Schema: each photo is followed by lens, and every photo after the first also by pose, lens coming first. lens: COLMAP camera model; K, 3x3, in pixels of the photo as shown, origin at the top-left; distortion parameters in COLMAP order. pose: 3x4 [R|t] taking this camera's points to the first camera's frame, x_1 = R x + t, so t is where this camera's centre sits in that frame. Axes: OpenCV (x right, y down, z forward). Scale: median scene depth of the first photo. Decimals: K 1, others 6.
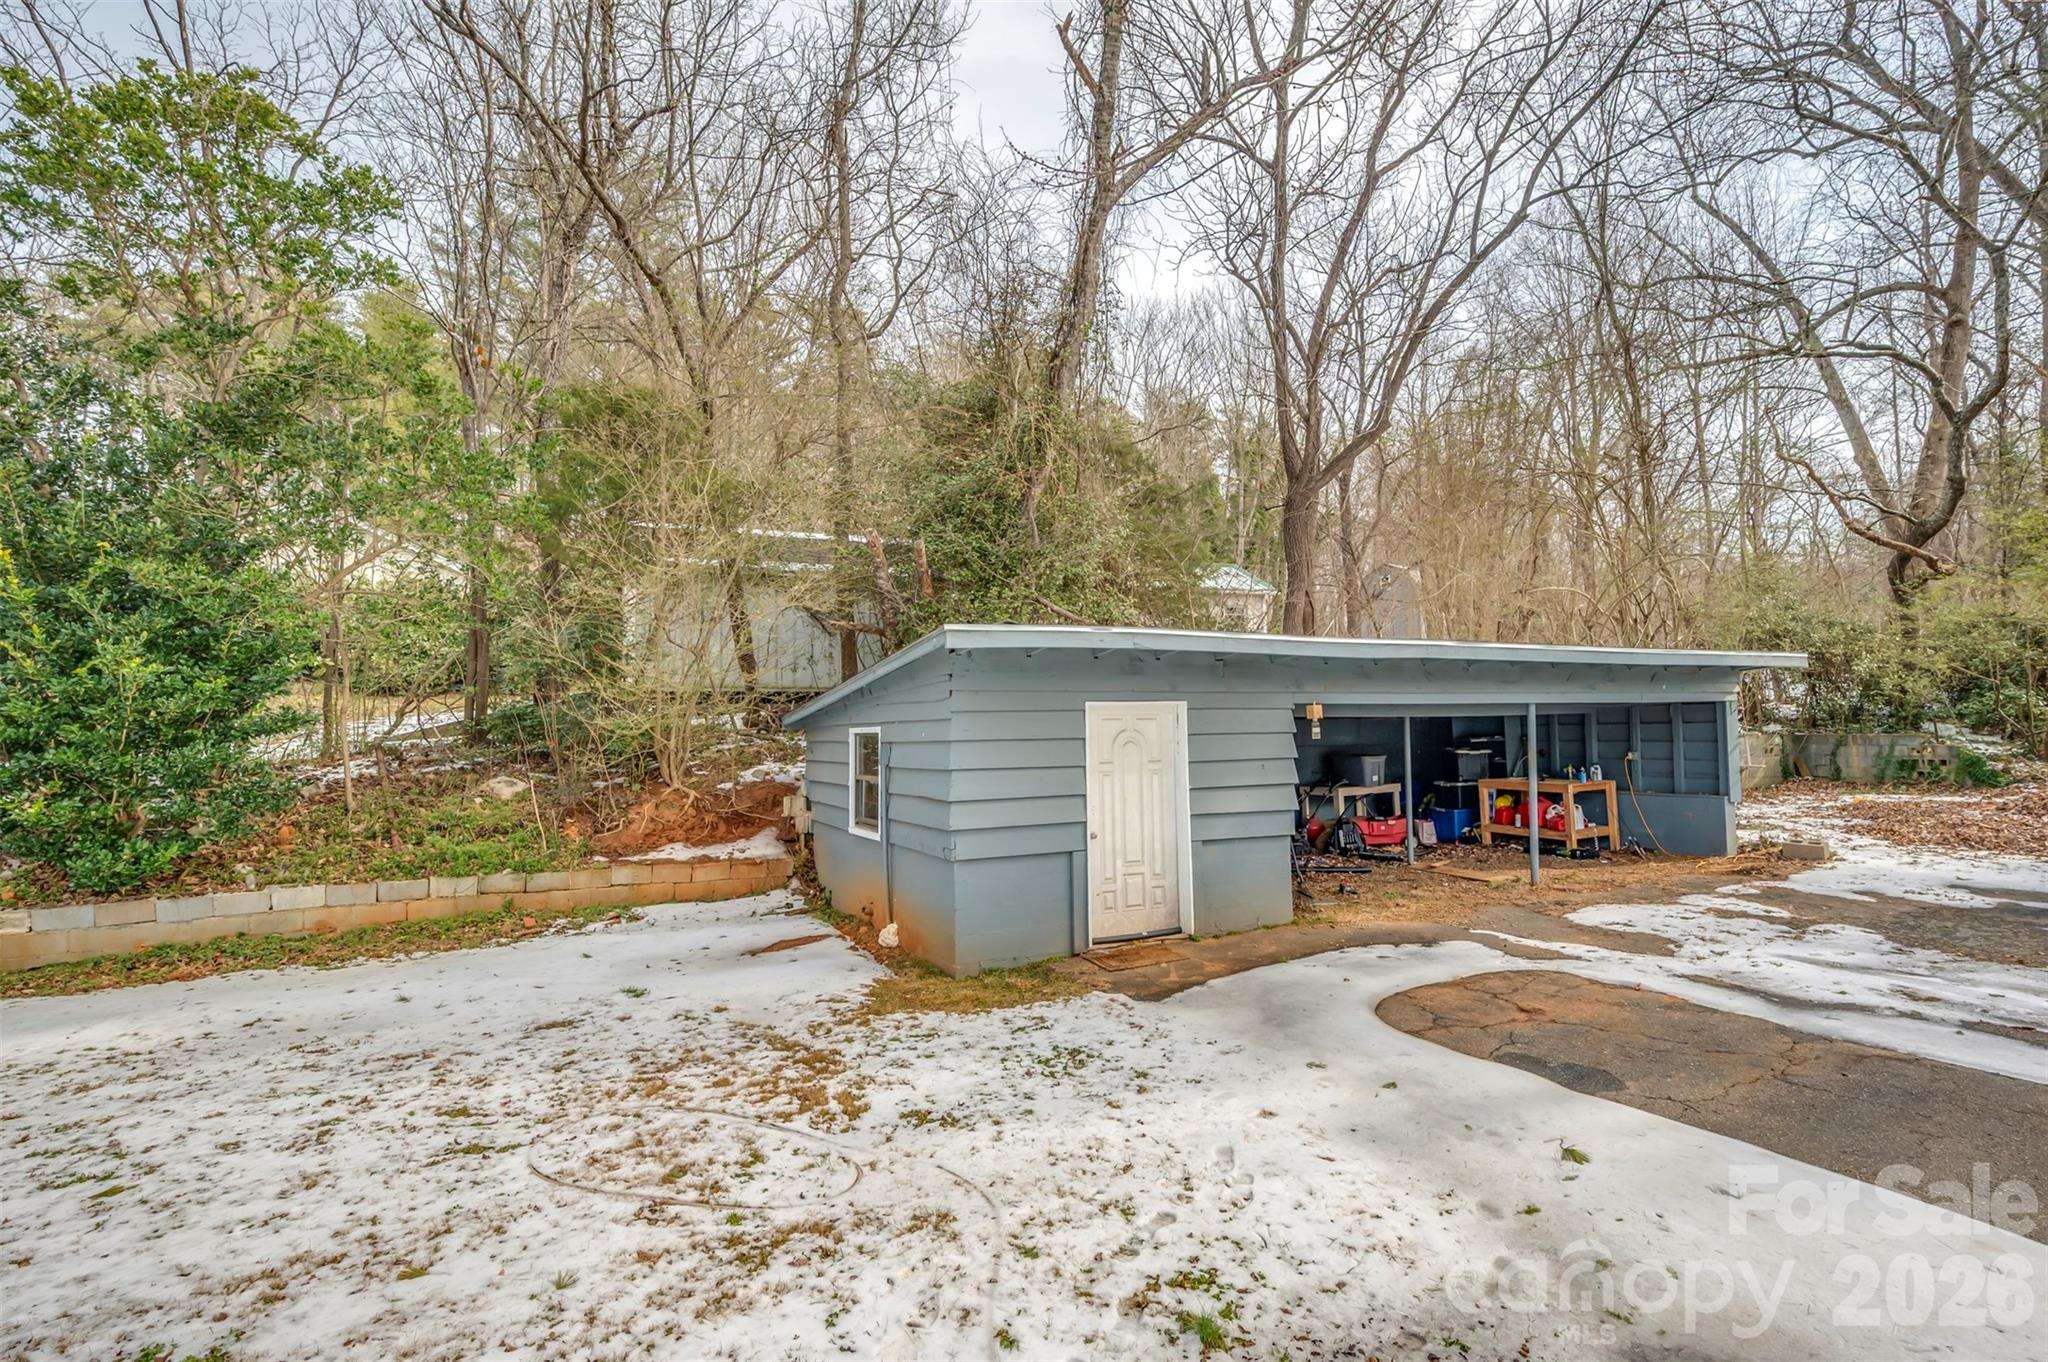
lens RADIAL K [[1021.6, 0, 1058.5], [0, 1021.6, 675.3], [0, 0, 1]] dist [0.020155, 0.000150]
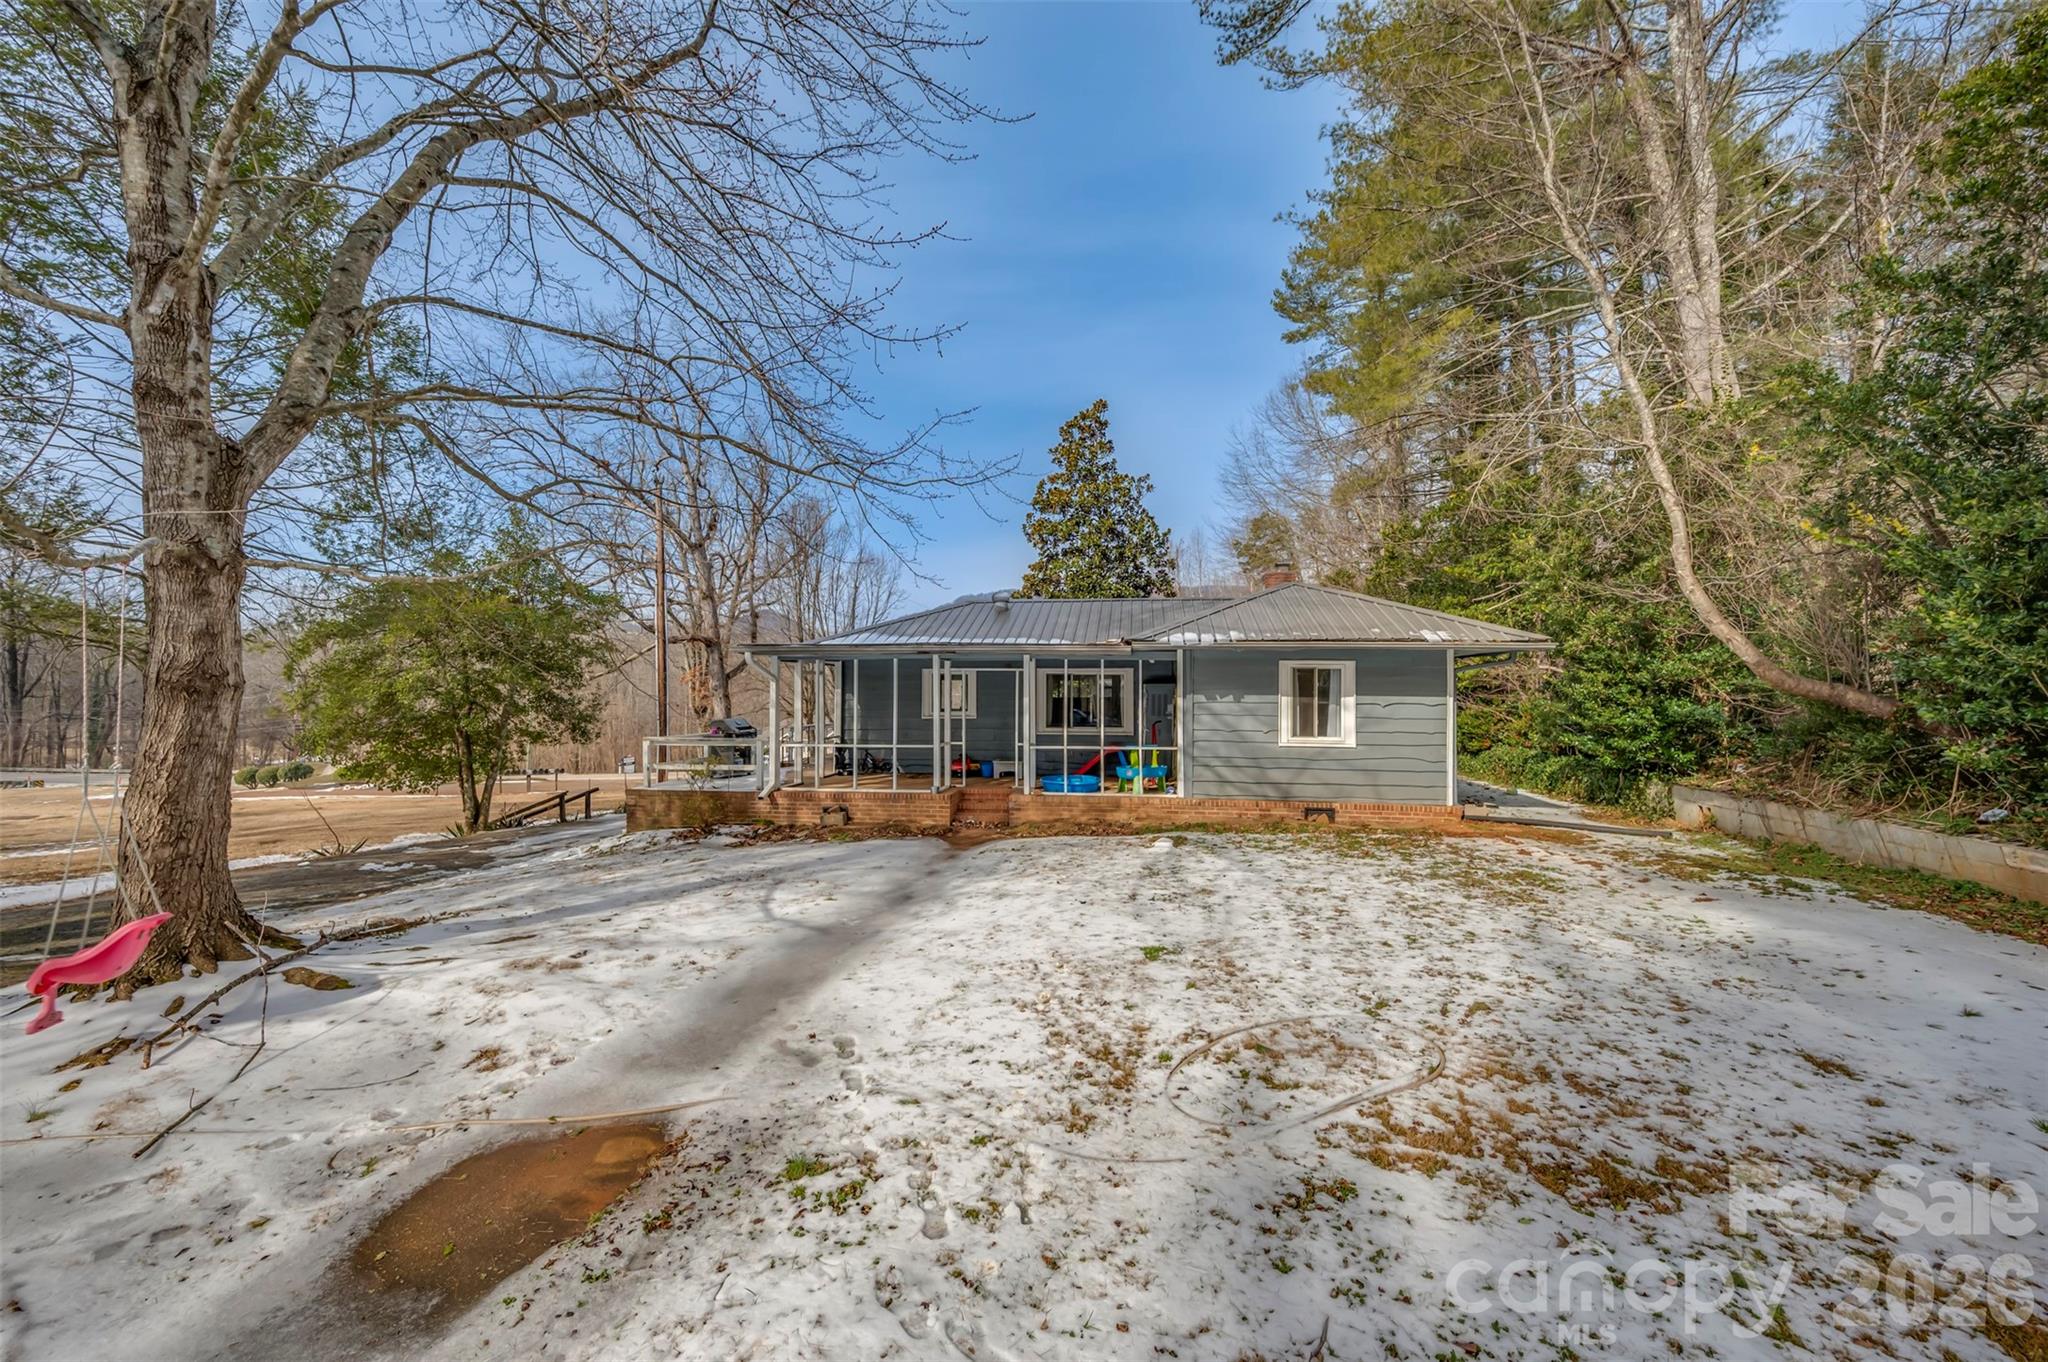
lens RADIAL K [[800.0, 0, 1025.7], [0, 800.0, 685.4], [0, 0, 1]] dist [0.010777, -0.000137]
pose [[-0.625307, 0.007098, -0.780347, 0.222468], [0.050748, 0.998212, -0.031586, 0.025017], [0.778727, -0.059352, -0.624549, 0.561477]]
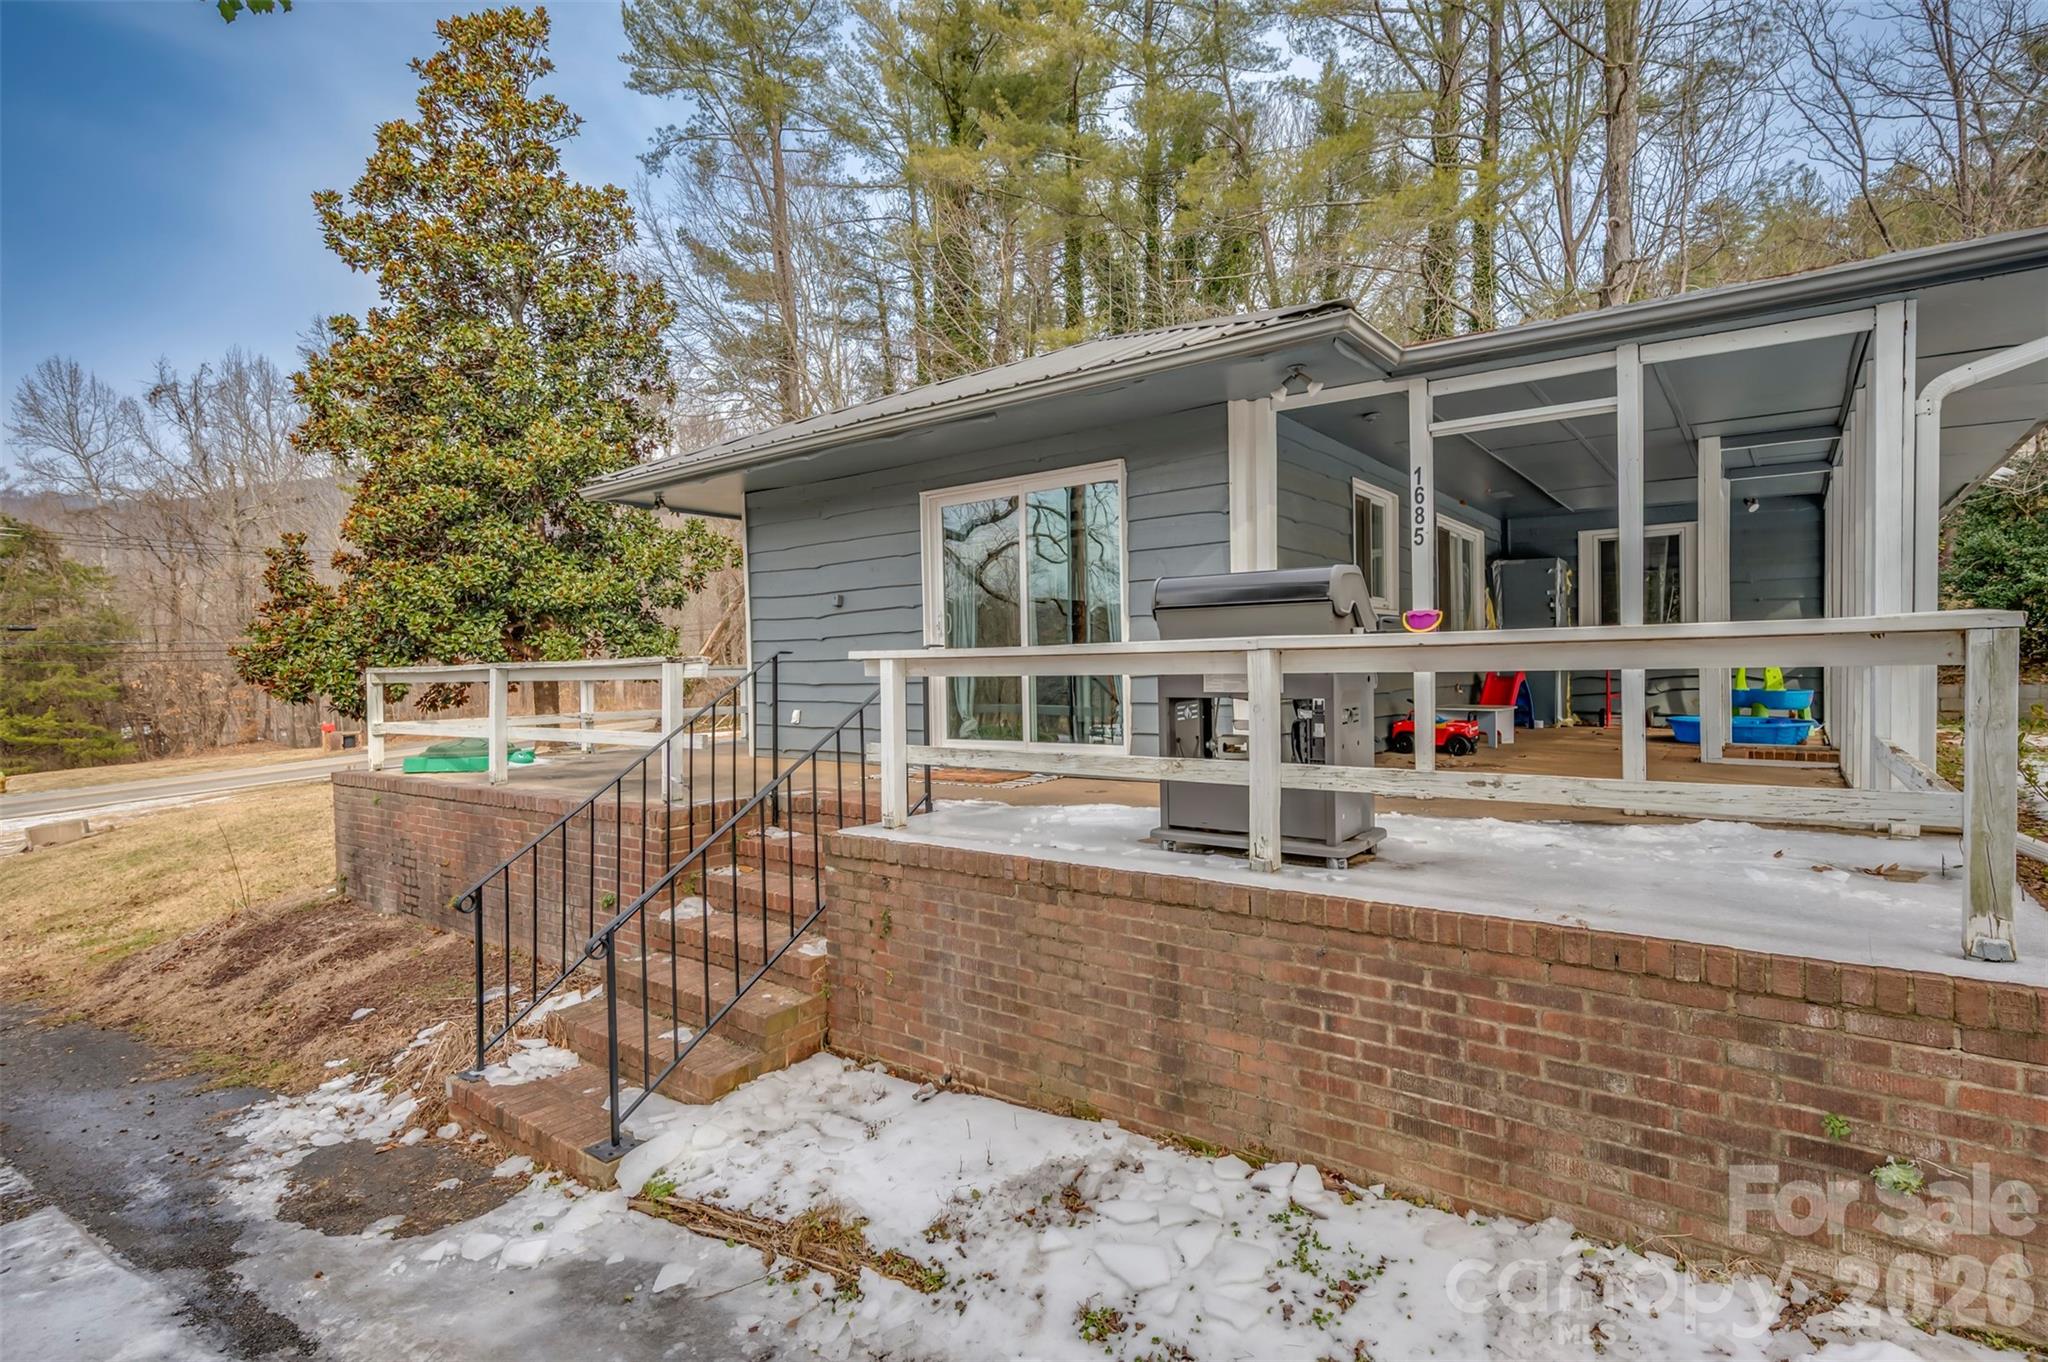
lens RADIAL K [[1000.4, 0, 1024.0], [0, 1000.4, 681.0], [0, 0, 1]] dist [0.023279, -0.001038]
pose [[0.376588, 0.026795, -0.925993, -0.260695], [0.056971, 0.997020, 0.052020, 0.029364], [0.924627, -0.072345, 0.373939, -0.998322]]
